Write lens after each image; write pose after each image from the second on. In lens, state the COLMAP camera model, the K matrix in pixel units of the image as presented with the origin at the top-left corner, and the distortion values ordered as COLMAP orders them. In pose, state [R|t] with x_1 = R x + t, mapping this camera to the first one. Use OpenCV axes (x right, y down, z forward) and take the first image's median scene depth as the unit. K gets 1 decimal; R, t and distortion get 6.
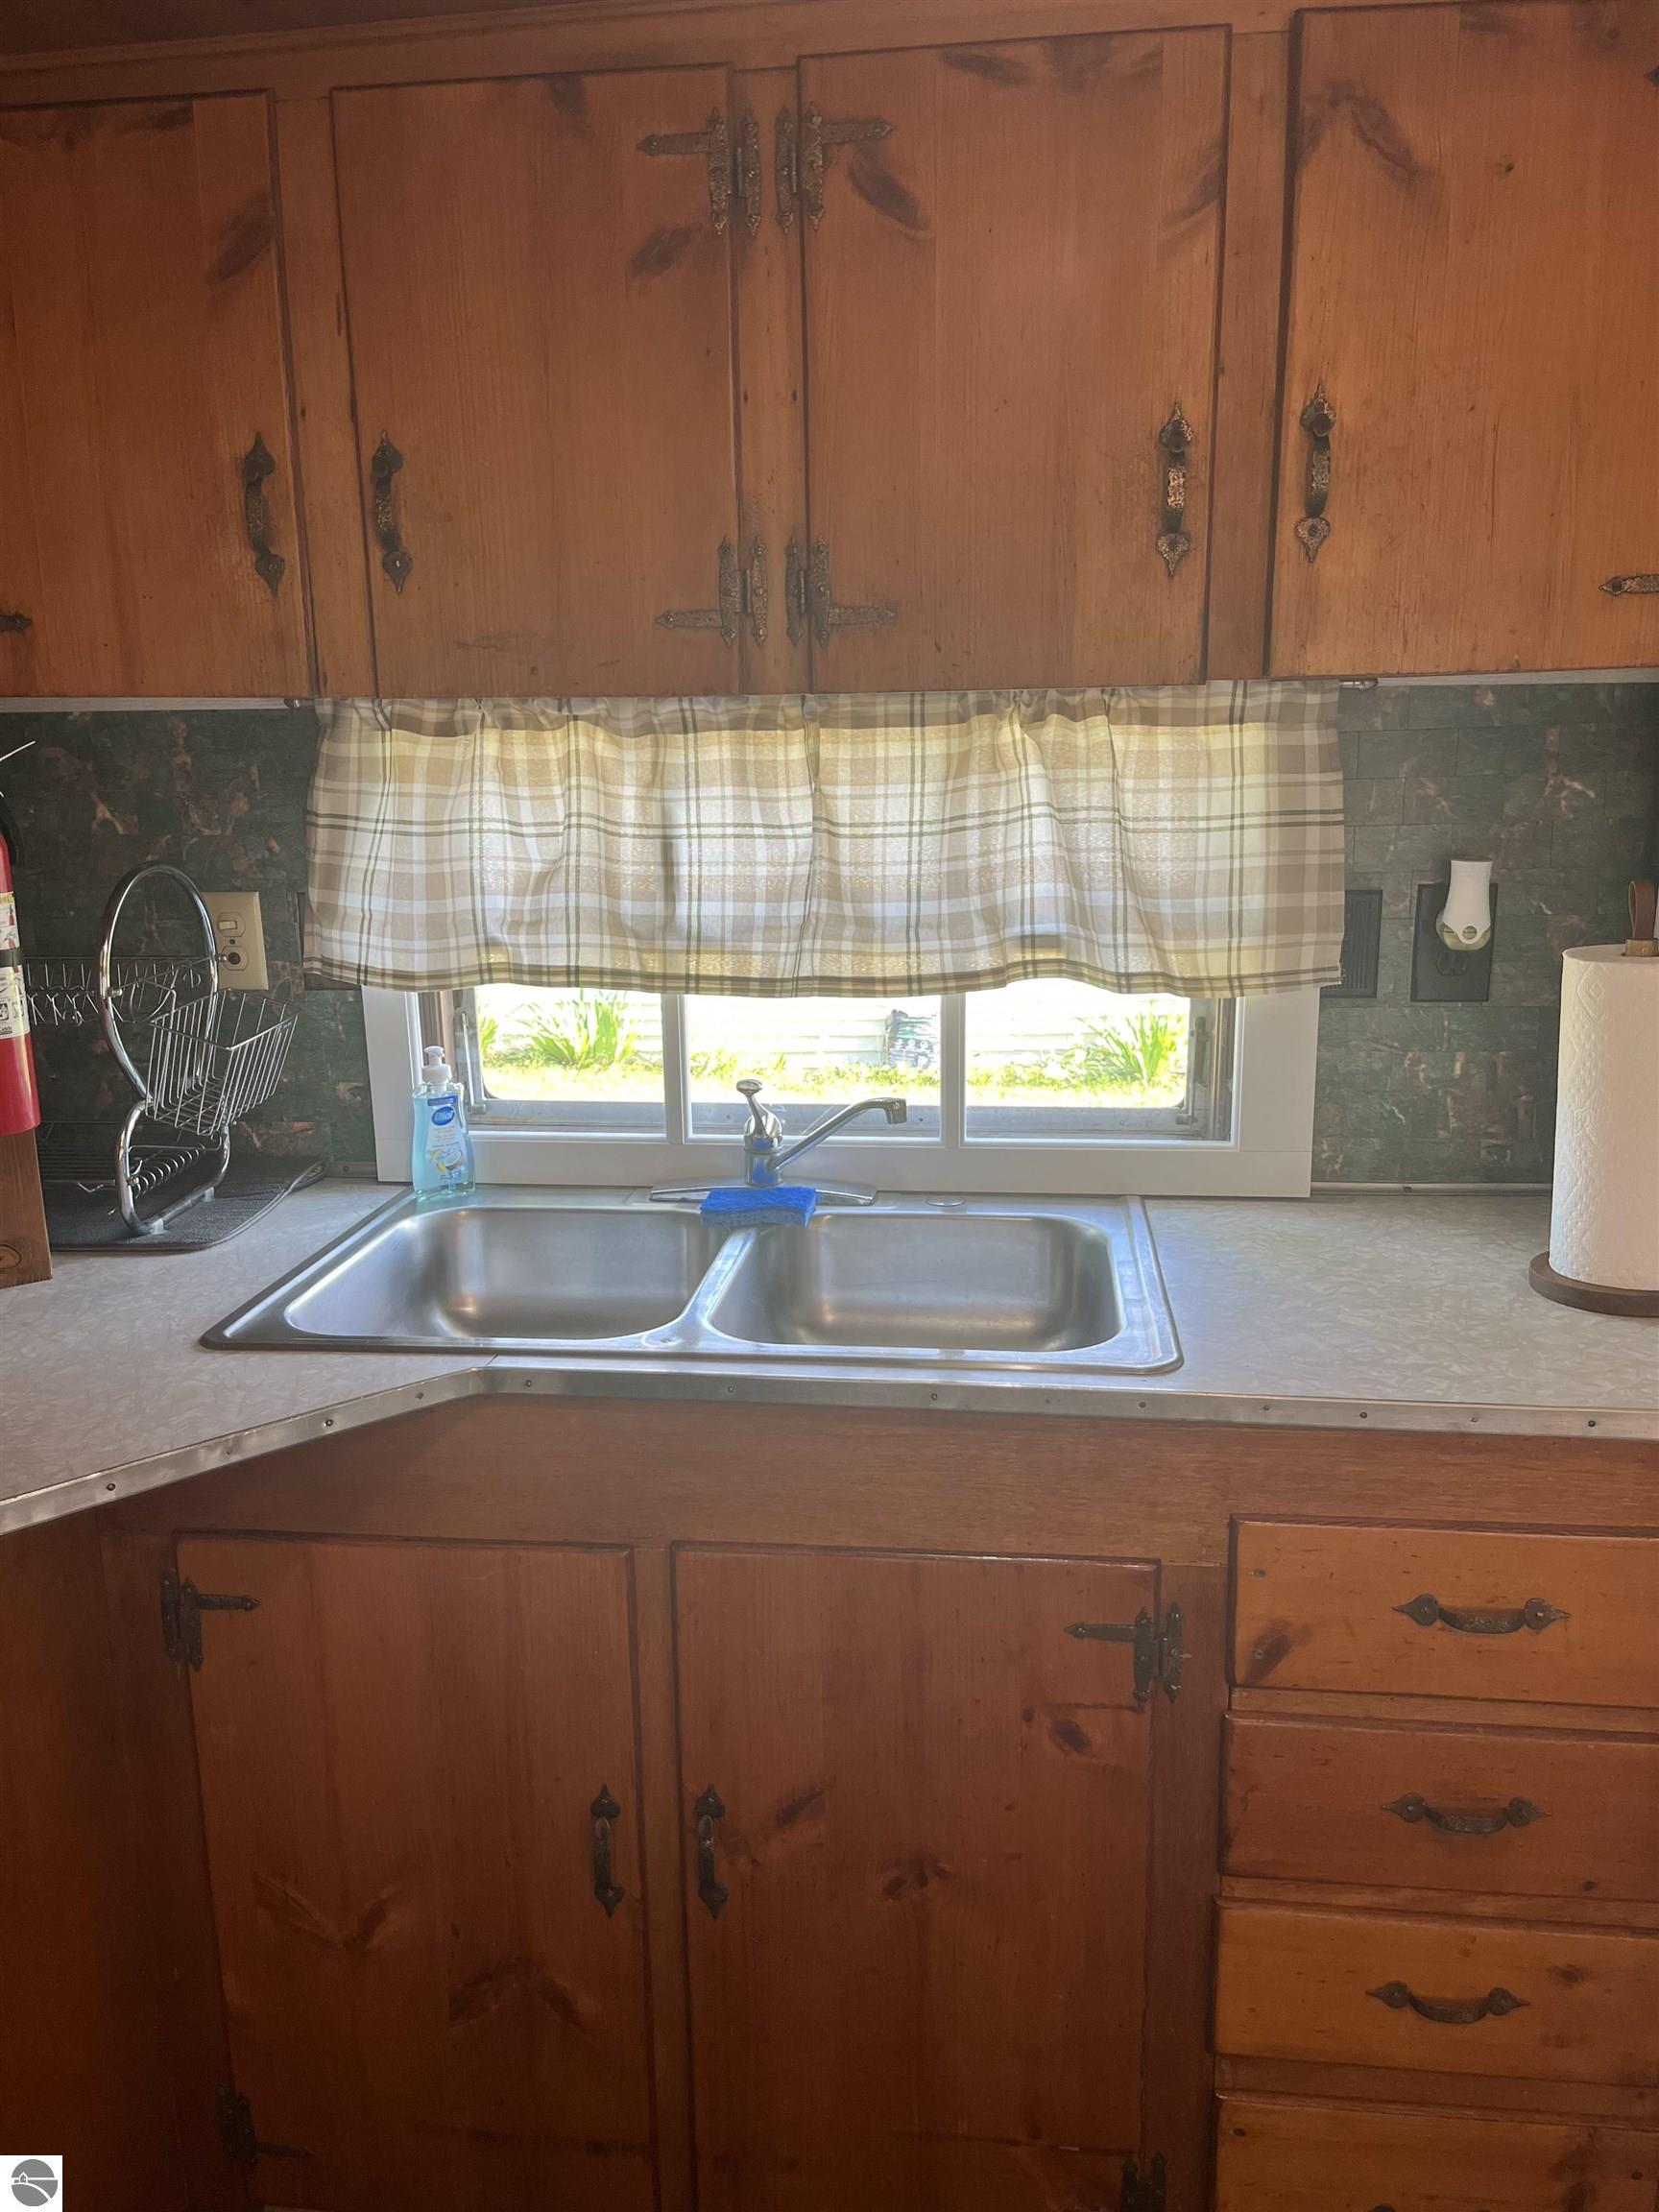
lens RADIAL K [[1665.9, 0, 829.5], [0, 1665.9, 1106.0], [0, 0, 1]] dist [0.092990, -0.134996]
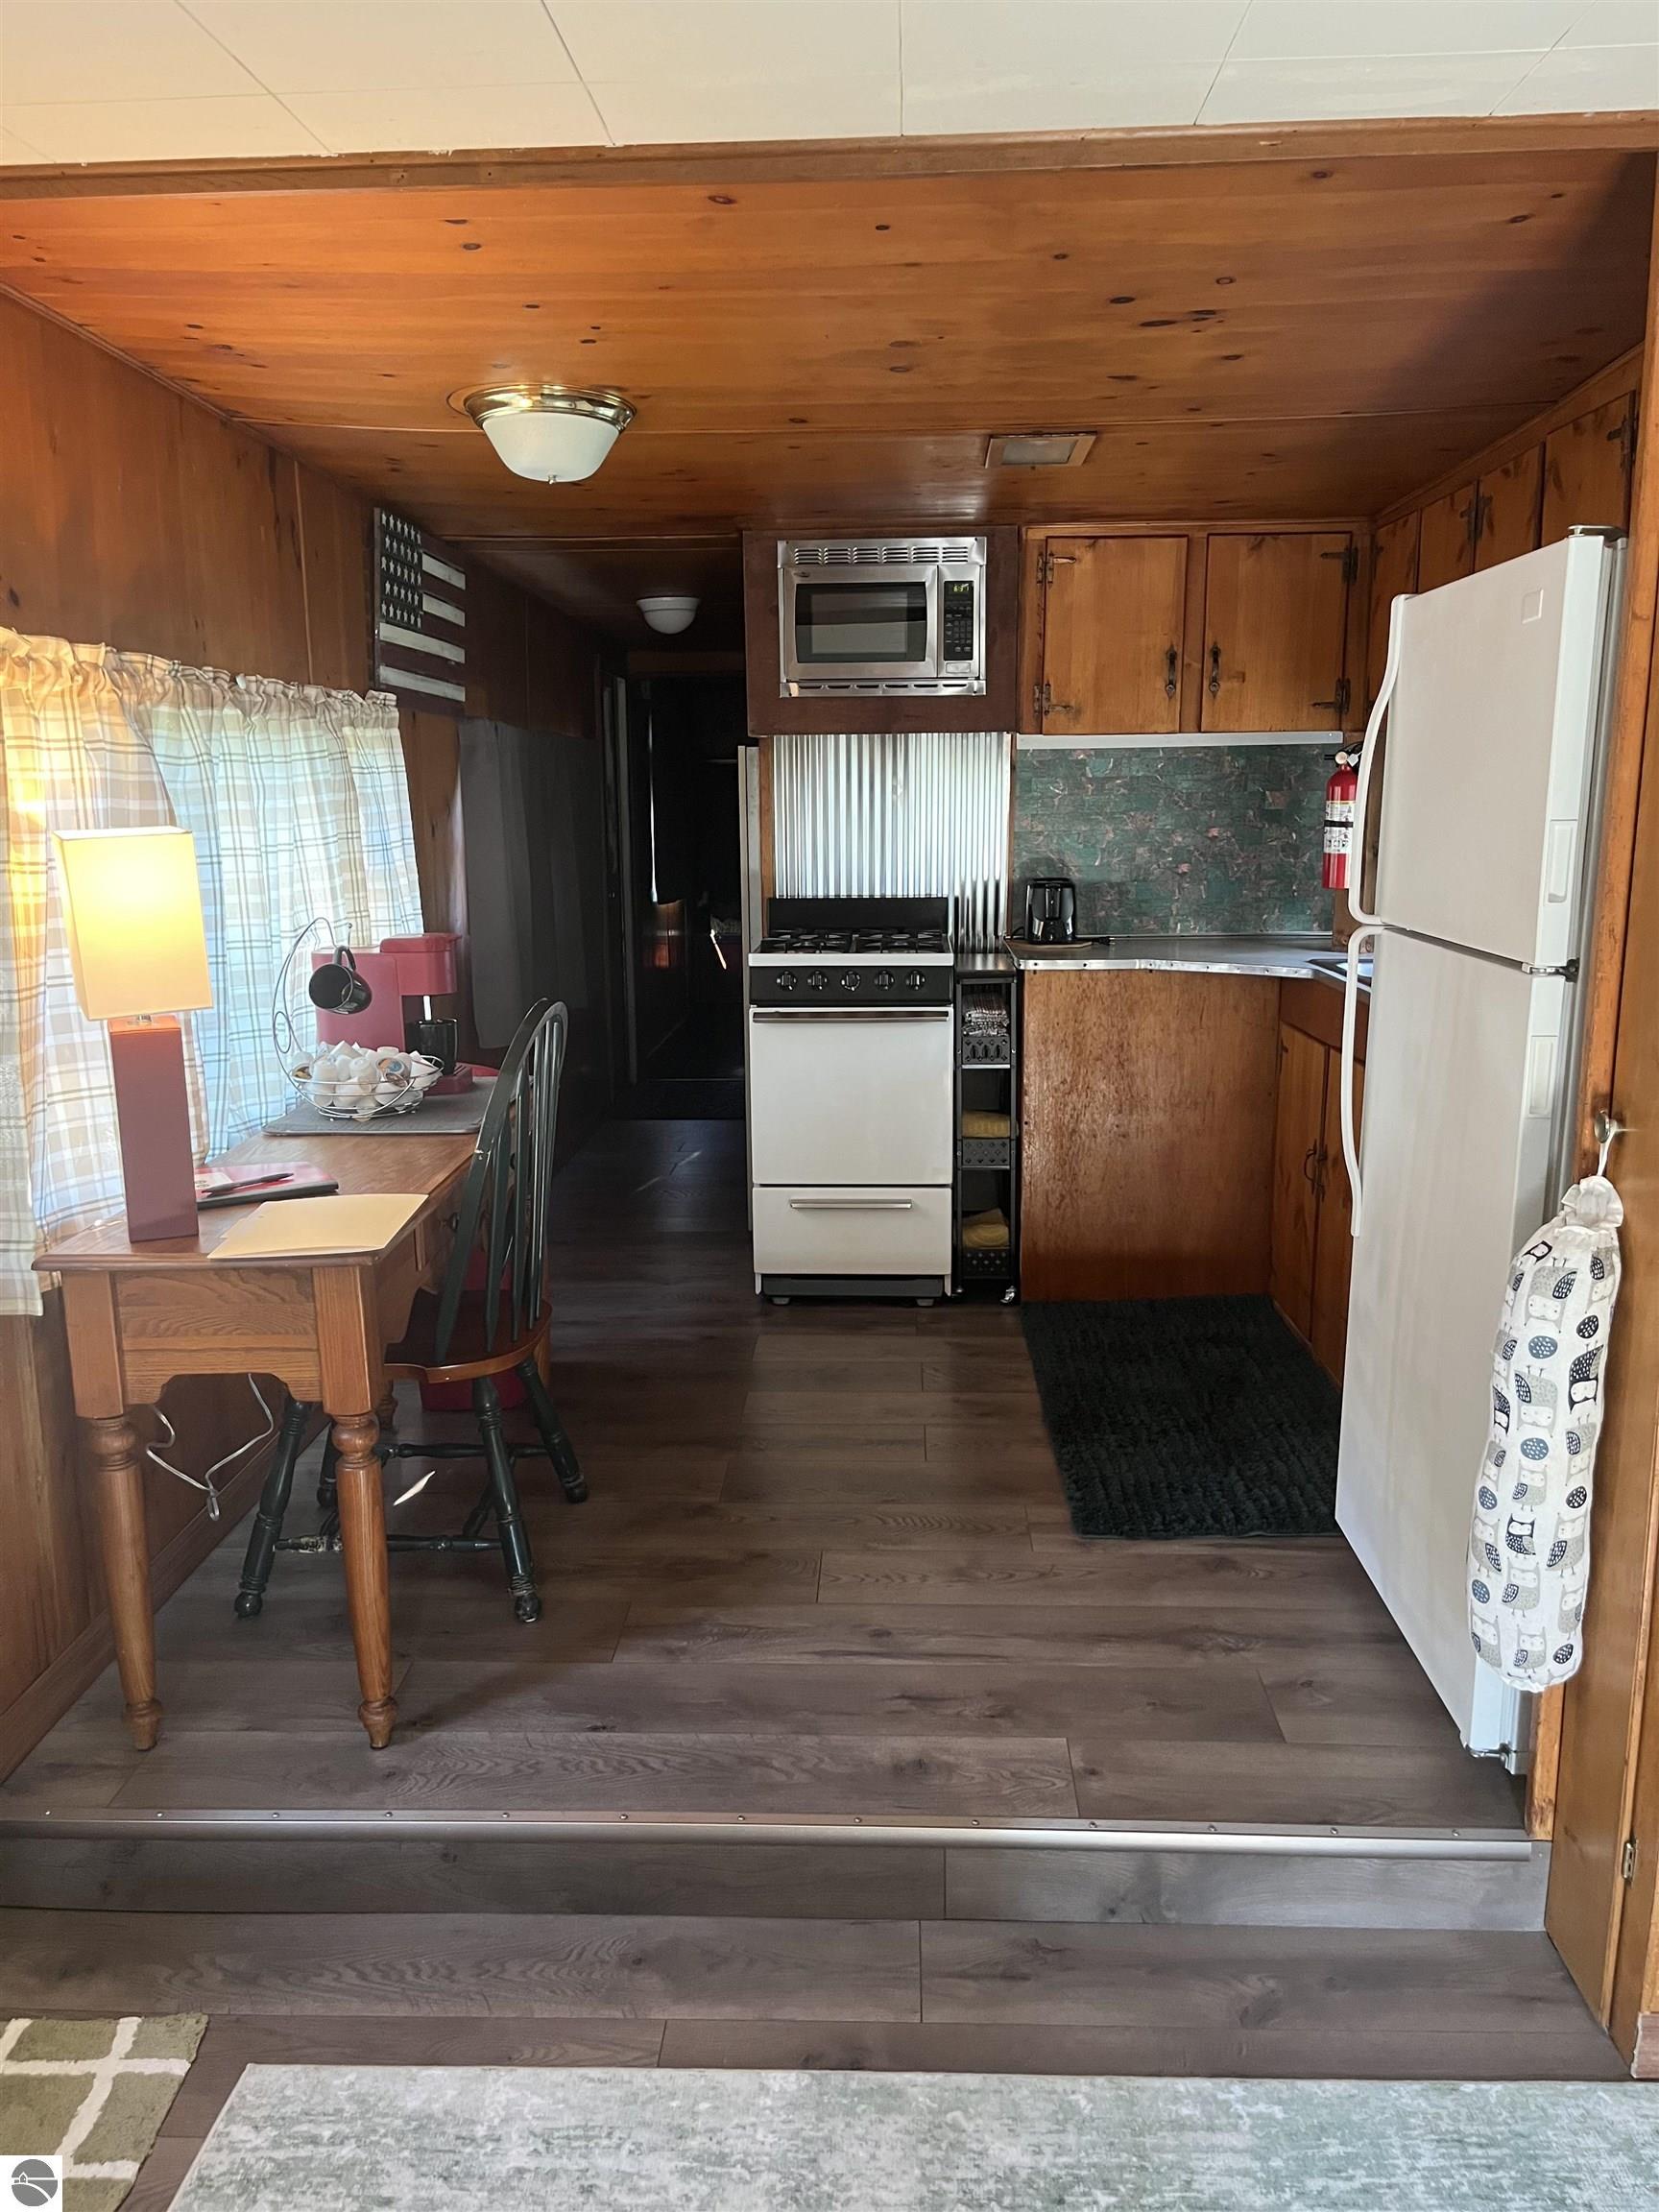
lens RADIAL K [[1679.4, 0, 830.5], [0, 1679.4, 1122.5], [0, 0, 1]] dist [0.068976, -0.100988]
pose [[0.079122, 0.212928, -0.973859, 2.285166], [-0.217672, 0.957038, 0.191565, 0.034242], [0.972810, 0.196825, 0.122072, -0.071688]]
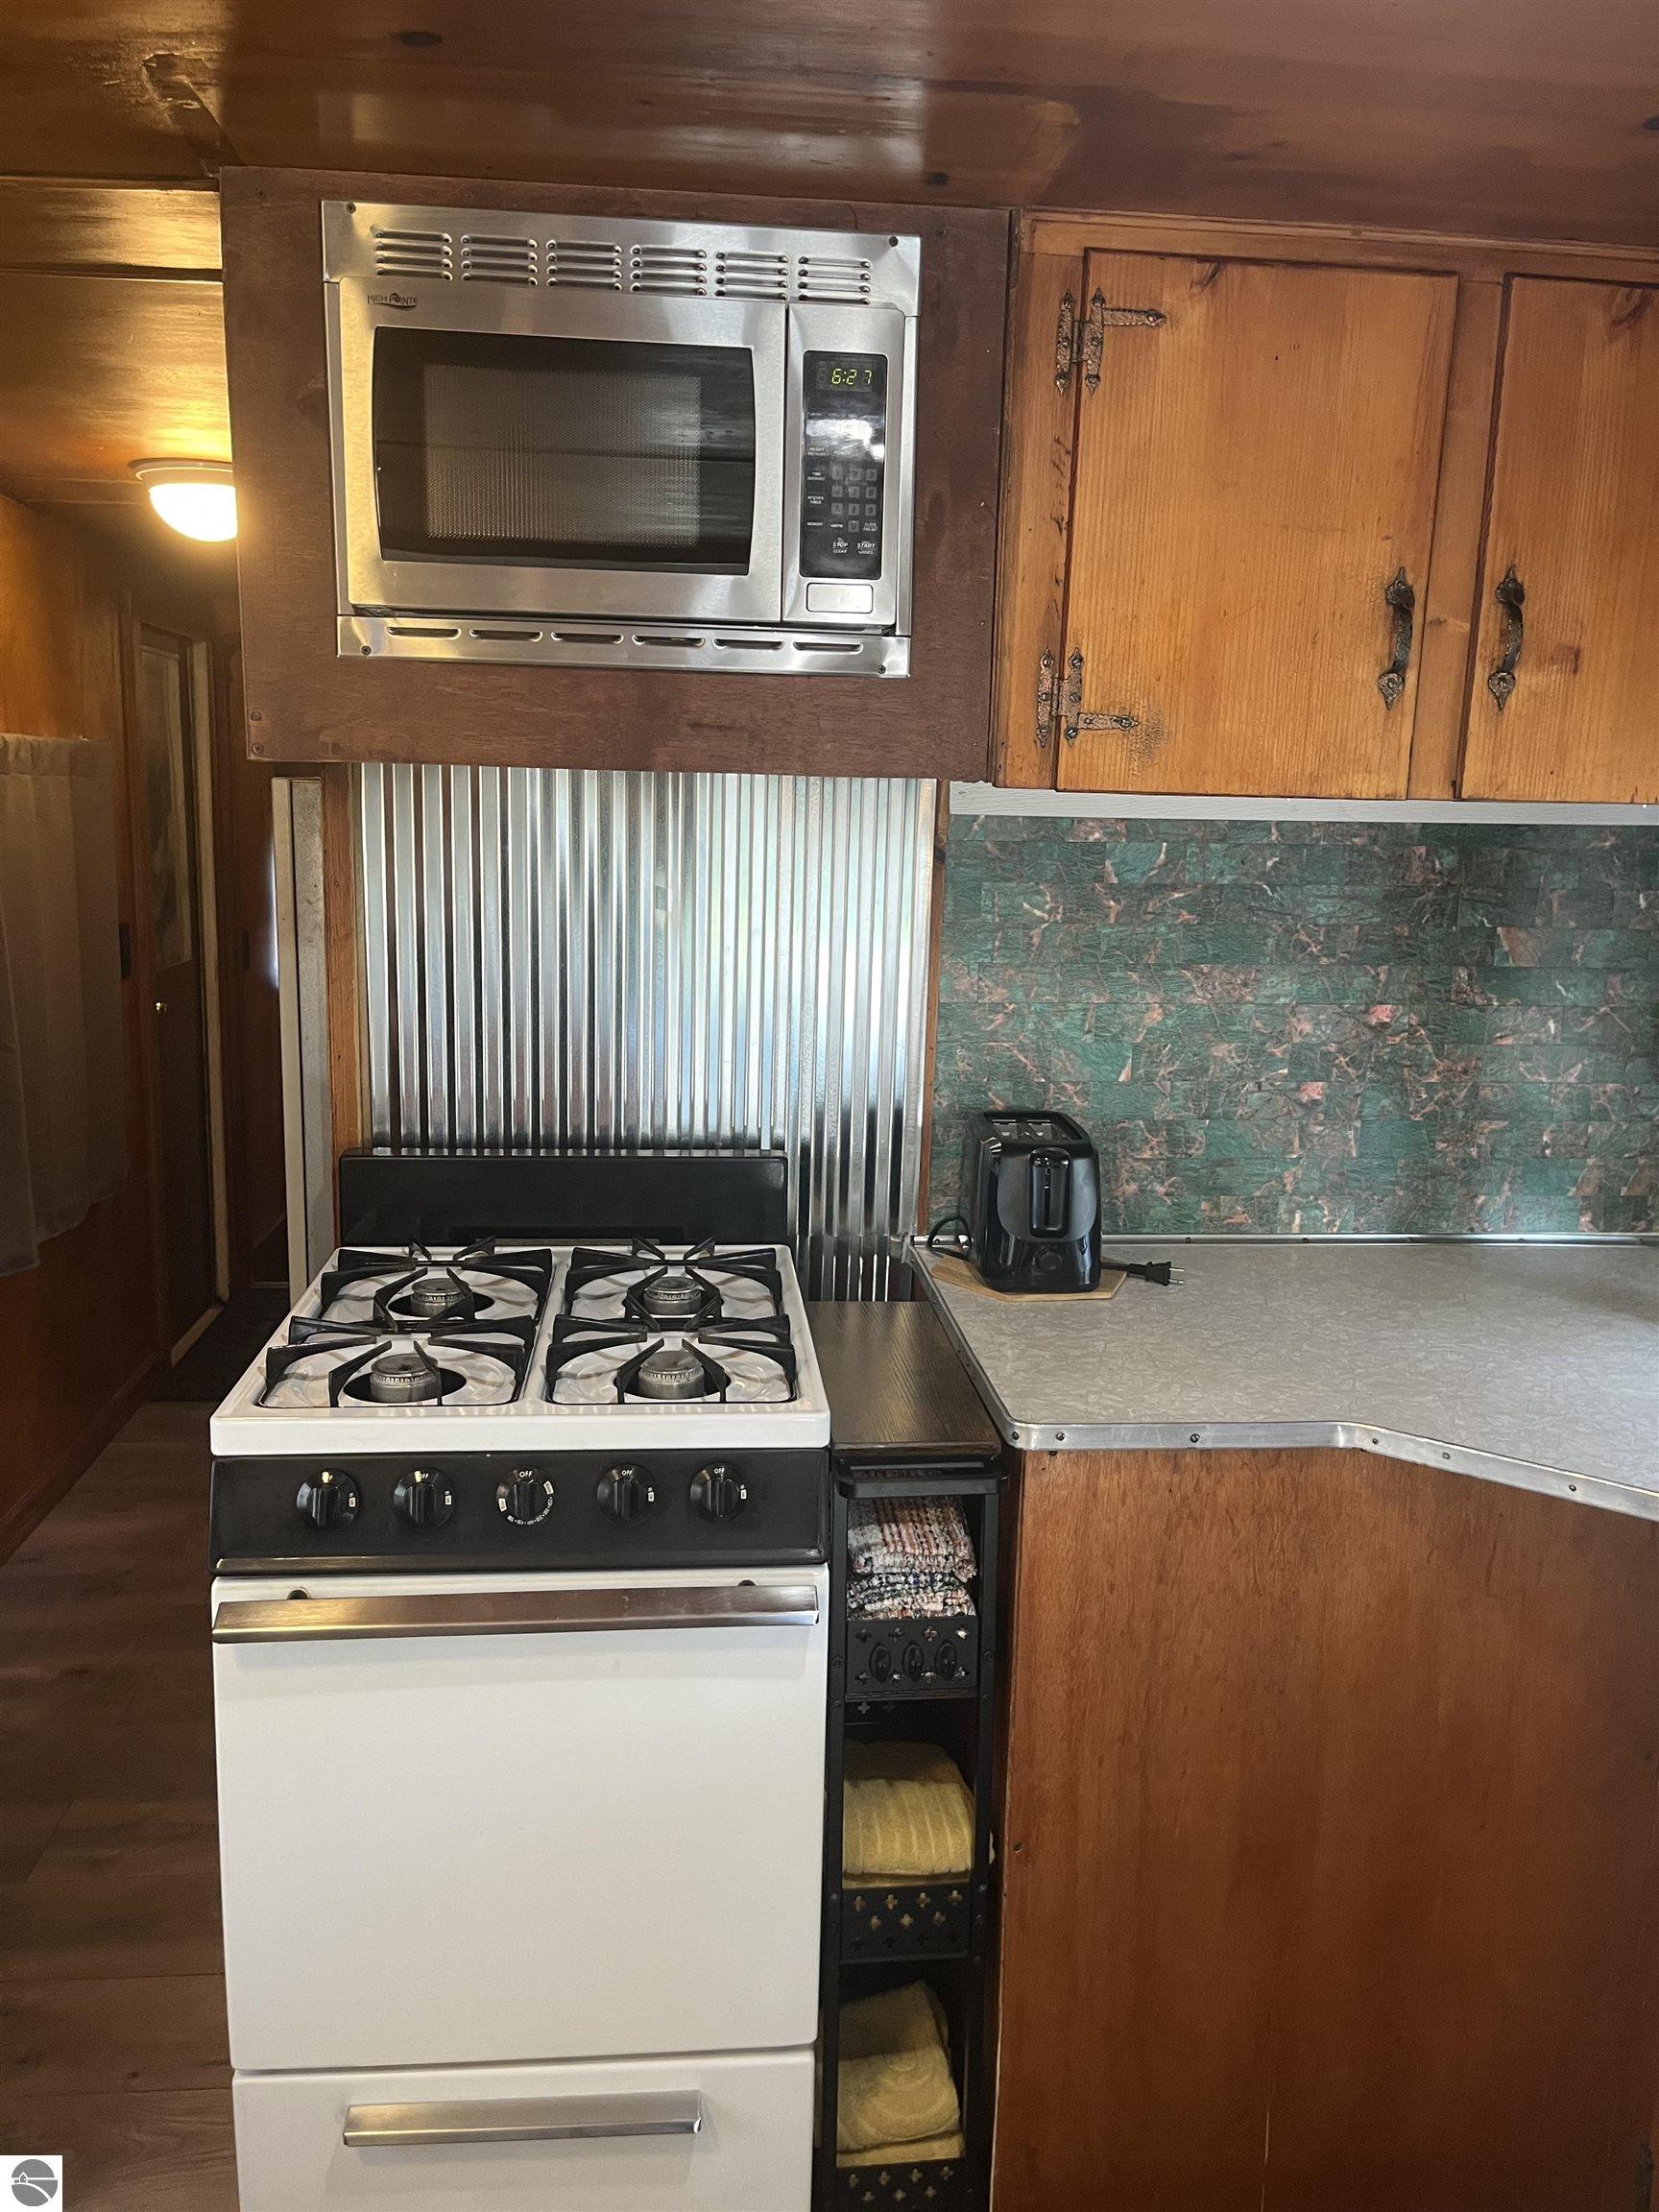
lens RADIAL K [[1675.9, 0, 839.1], [0, 1675.9, 1094.5], [0, 0, 1]] dist [0.056740, -0.070976]
pose [[0.223156, 0.196726, -0.954725, 0.422135], [-0.249513, 0.958322, 0.139146, -0.053751], [0.942308, 0.207165, 0.262941, 0.125220]]
